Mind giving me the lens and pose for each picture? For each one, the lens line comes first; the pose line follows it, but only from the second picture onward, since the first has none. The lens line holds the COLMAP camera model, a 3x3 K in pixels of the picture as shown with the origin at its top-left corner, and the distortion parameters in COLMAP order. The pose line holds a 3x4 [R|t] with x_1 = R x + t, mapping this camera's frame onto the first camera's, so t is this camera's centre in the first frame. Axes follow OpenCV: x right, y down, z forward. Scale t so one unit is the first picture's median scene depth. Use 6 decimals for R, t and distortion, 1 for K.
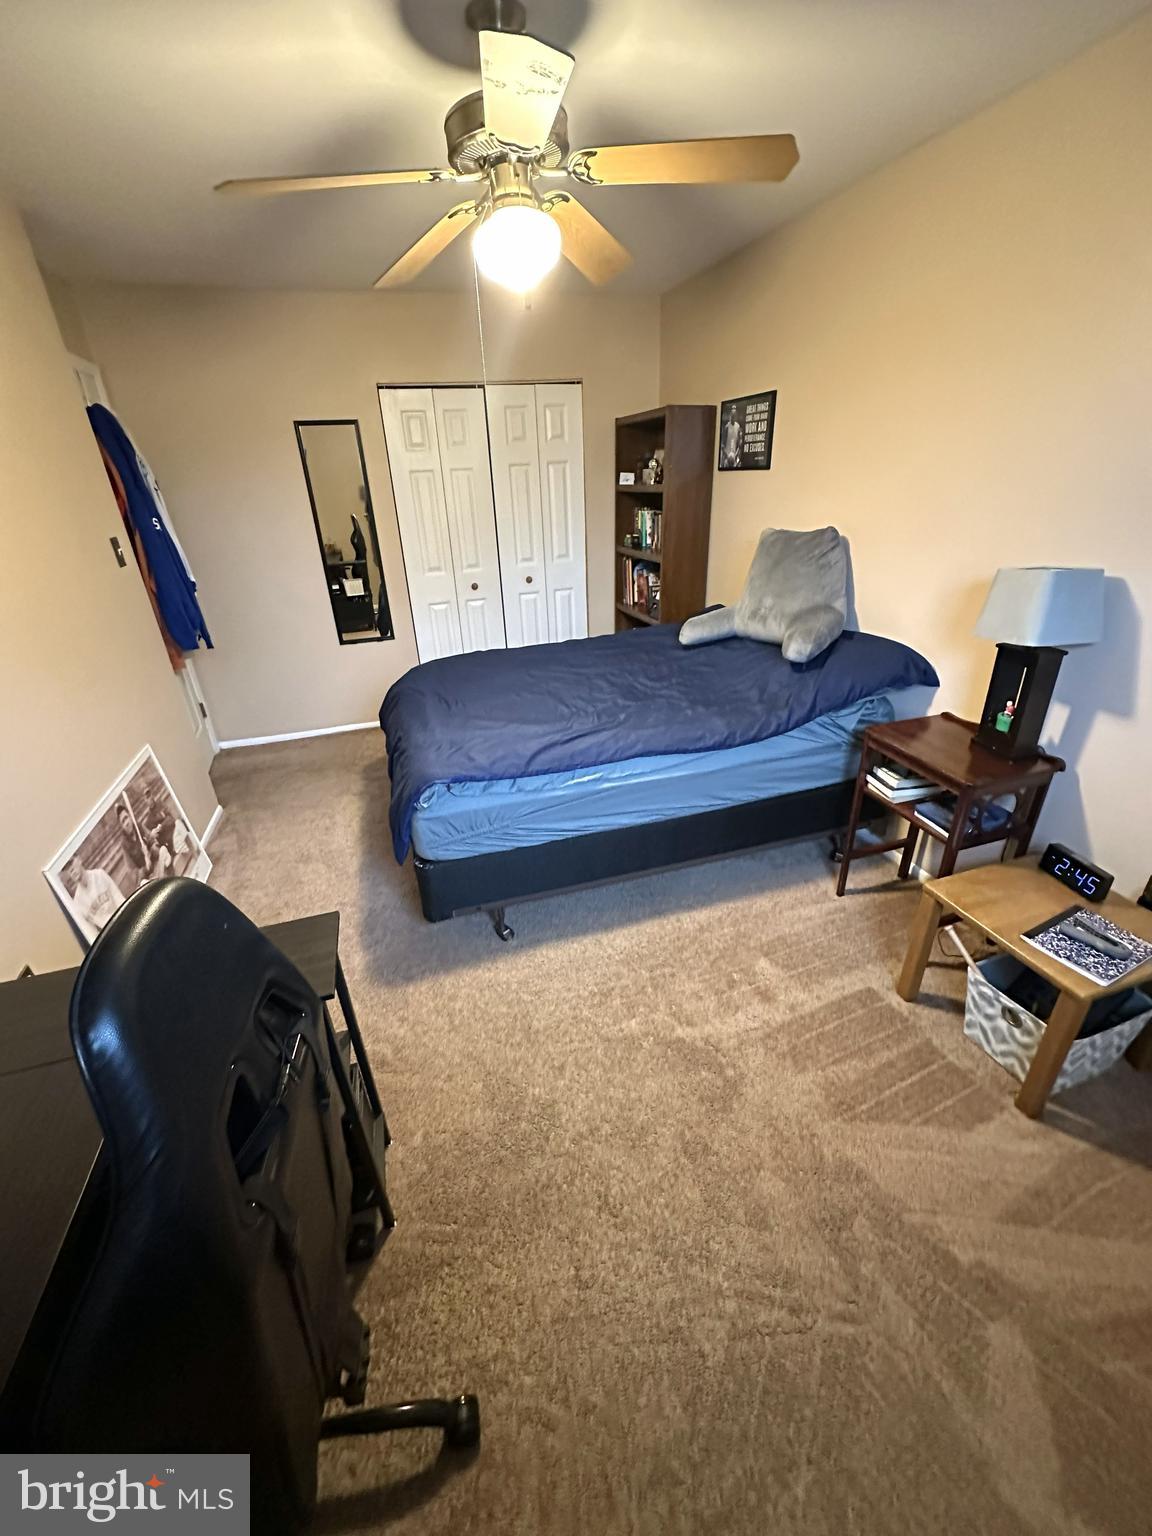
lens RADIAL K [[608.1, 0, 576.0], [0, 608.1, 768.0], [0, 0, 1]] dist [-0.005804, 0.000228]
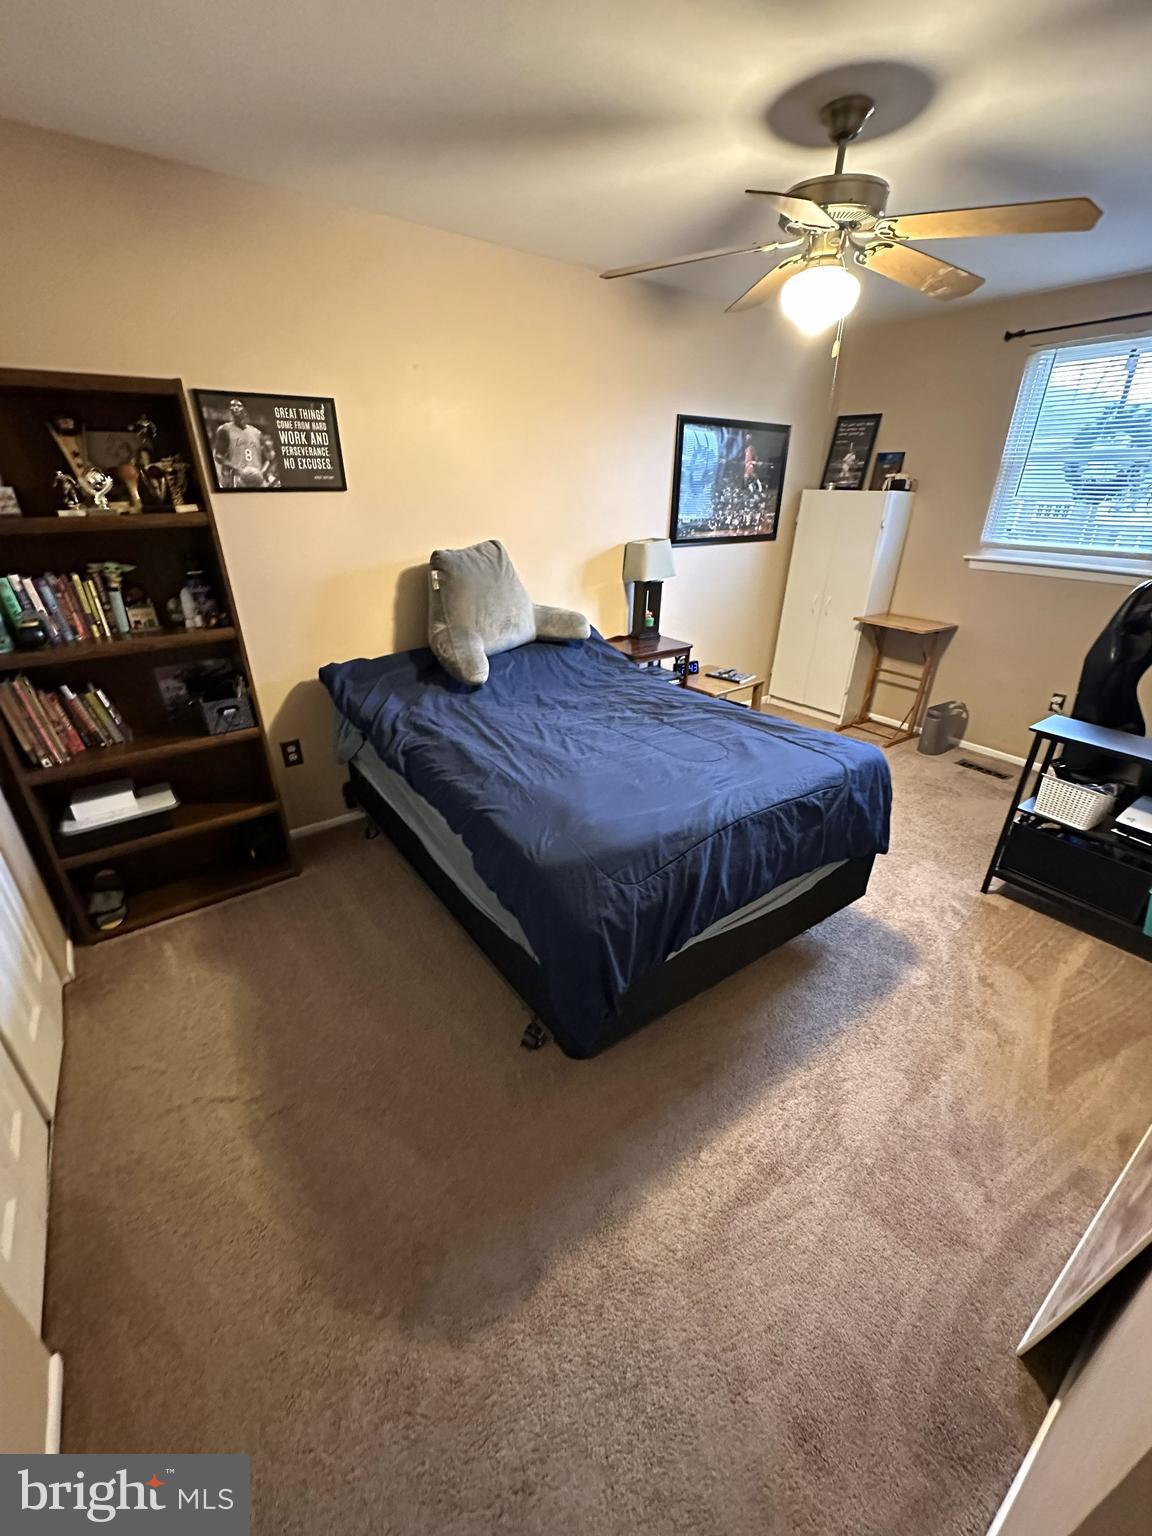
lens RADIAL K [[608.1, 0, 576.0], [0, 608.1, 768.0], [0, 0, 1]] dist [-0.005804, 0.000228]
pose [[-0.329654, -0.371831, 0.867796, -0.644874], [0.428202, 0.760309, 0.488439, -0.449653], [-0.841410, 0.532608, -0.091420, 0.962787]]
